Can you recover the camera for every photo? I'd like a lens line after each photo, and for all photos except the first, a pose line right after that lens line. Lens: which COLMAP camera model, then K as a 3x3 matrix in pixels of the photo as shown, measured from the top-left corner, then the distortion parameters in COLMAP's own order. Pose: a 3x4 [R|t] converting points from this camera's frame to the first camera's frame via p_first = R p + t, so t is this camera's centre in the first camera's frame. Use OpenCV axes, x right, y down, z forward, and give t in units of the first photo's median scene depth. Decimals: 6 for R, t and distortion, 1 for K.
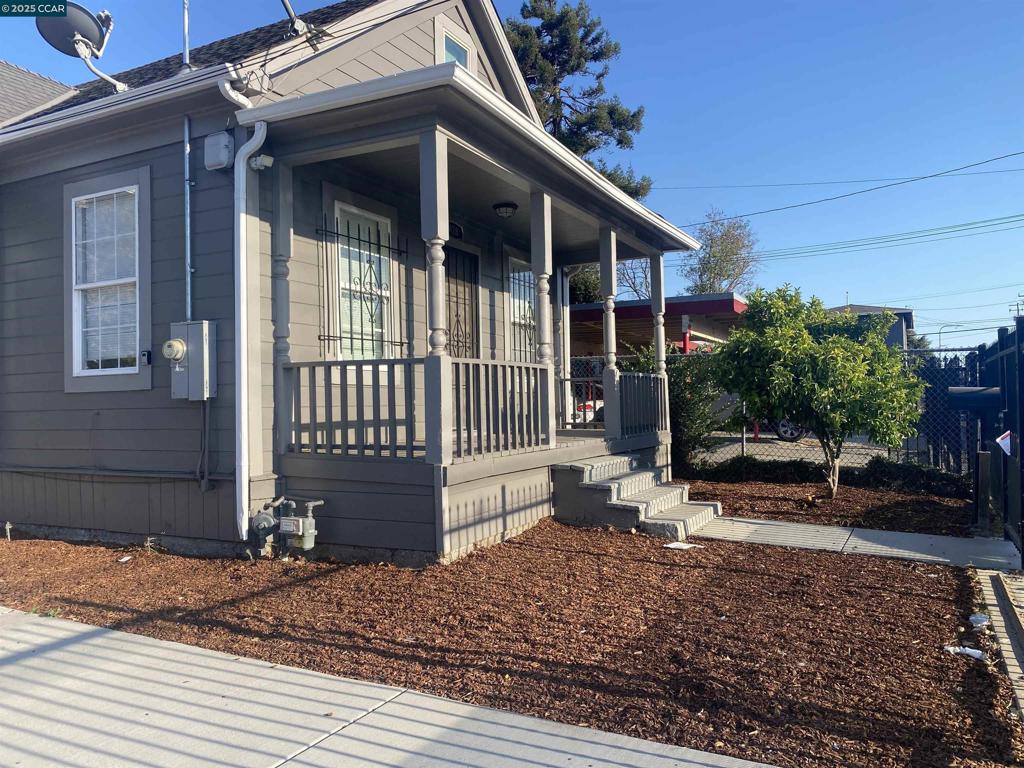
lens RADIAL K [[782.6, 0, 512.0], [0, 782.6, 384.0], [0, 0, 1]] dist [0.003213, -0.004283]
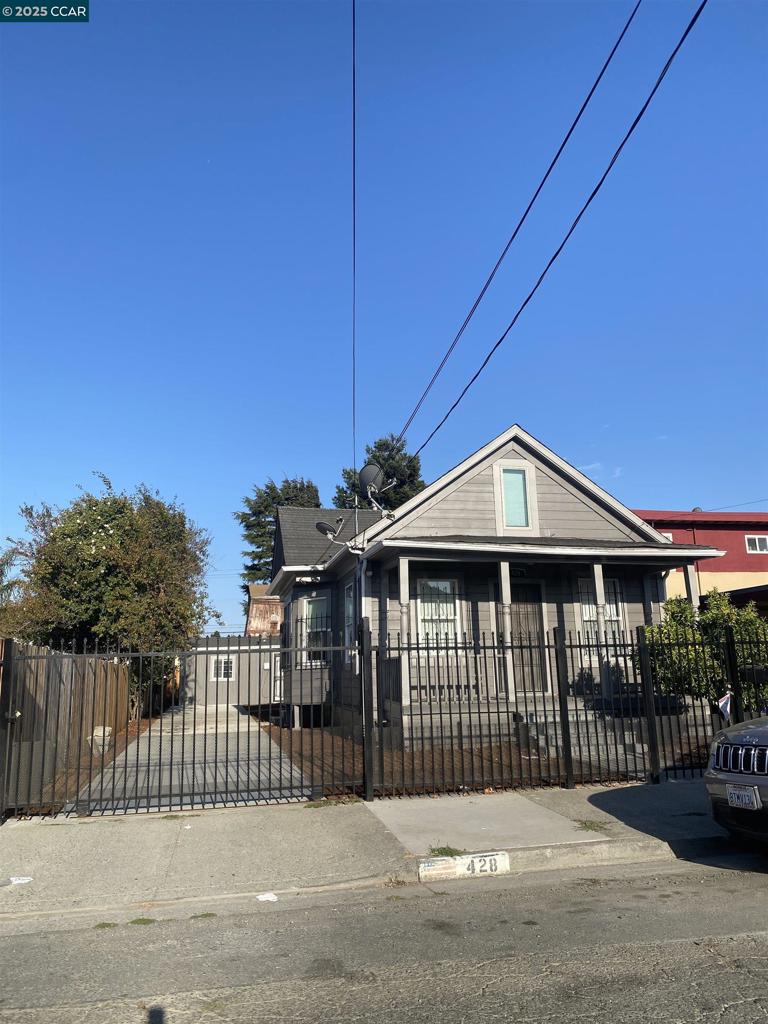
lens RADIAL K [[765.8, 0, 384.0], [0, 765.8, 512.0], [0, 0, 1]] dist [0.223649, -0.001012]
pose [[0.643677, -0.158565, -0.748690, 1.501570], [0.028746, 0.982619, -0.183395, -0.032929], [0.764757, 0.096525, 0.637047, -0.495435]]
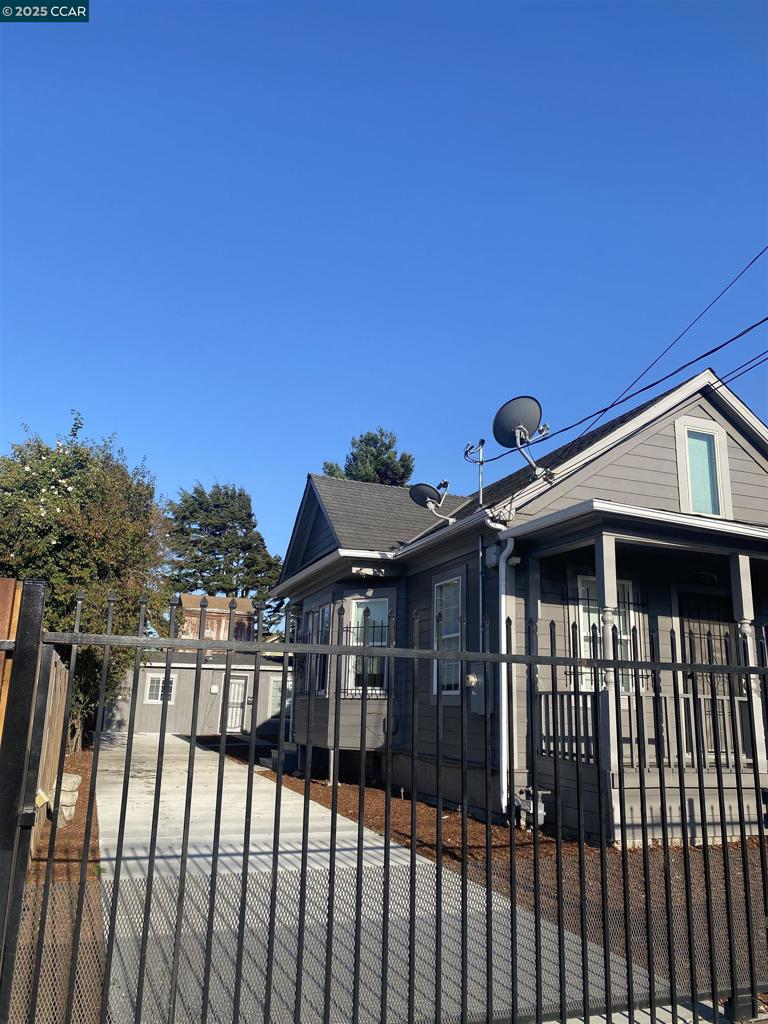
lens RADIAL K [[771.2, 0, 396.8], [0, 771.2, 519.1], [0, 0, 1]] dist [0.093686, -0.000371]
pose [[0.751180, -0.121100, -0.648894, 0.522659], [-0.026129, 0.976802, -0.212544, -0.025537], [0.659580, 0.176613, 0.730590, -0.316098]]
